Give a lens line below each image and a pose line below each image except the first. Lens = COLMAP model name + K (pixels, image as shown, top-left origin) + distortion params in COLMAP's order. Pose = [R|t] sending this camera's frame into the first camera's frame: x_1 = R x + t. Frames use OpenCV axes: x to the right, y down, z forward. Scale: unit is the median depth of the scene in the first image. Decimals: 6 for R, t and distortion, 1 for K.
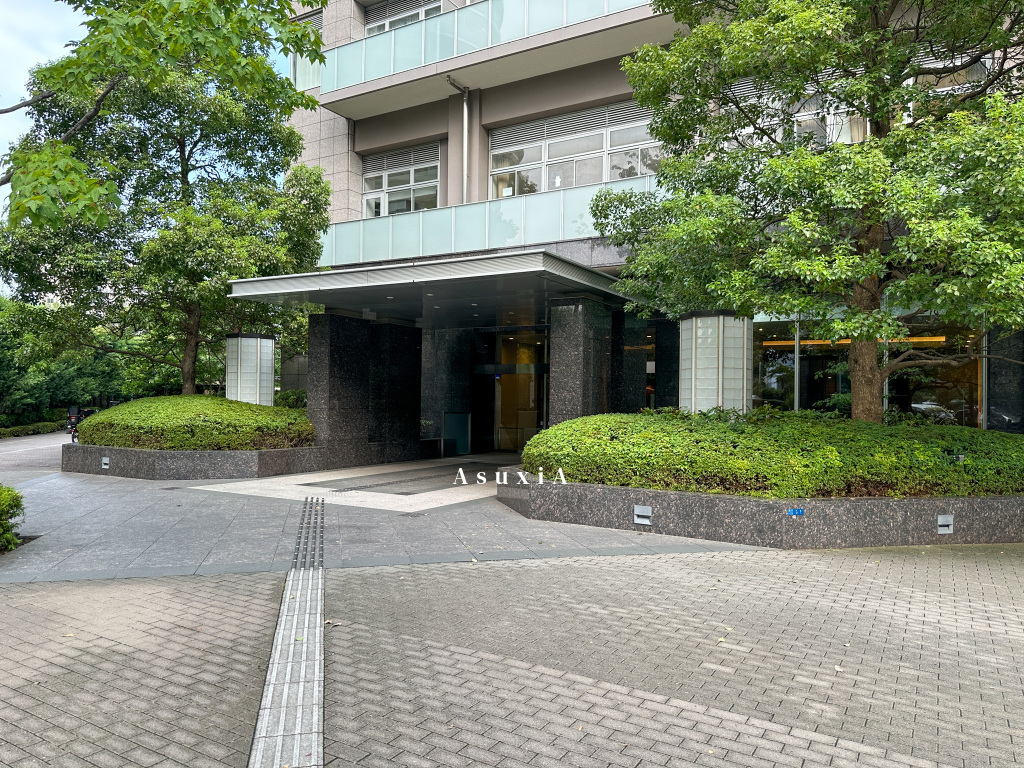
lens RADIAL K [[715.1, 0, 511.7], [0, 715.1, 387.8], [0, 0, 1]] dist [0.110867, -0.182564]
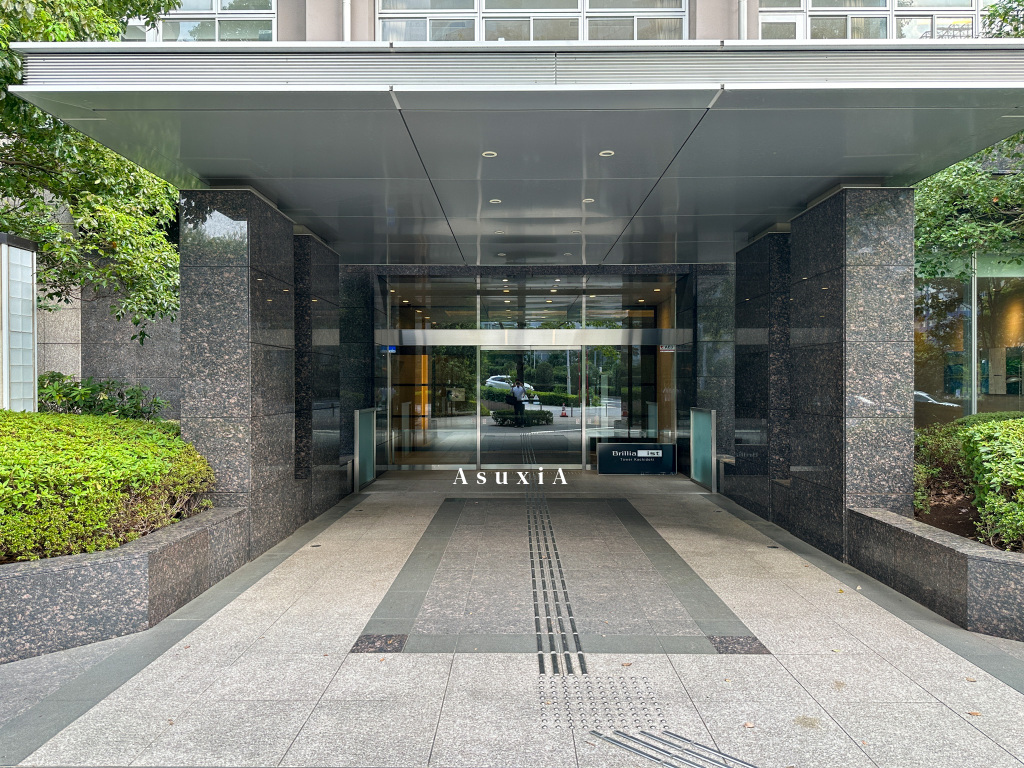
lens RADIAL K [[715.1, 0, 511.7], [0, 715.1, 387.8], [0, 0, 1]] dist [0.110867, -0.182564]
pose [[0.864558, -0.018669, 0.502186, -0.285630], [0.004858, 0.999573, 0.028797, 0.000326], [-0.502509, -0.022457, 0.864280, 0.473268]]
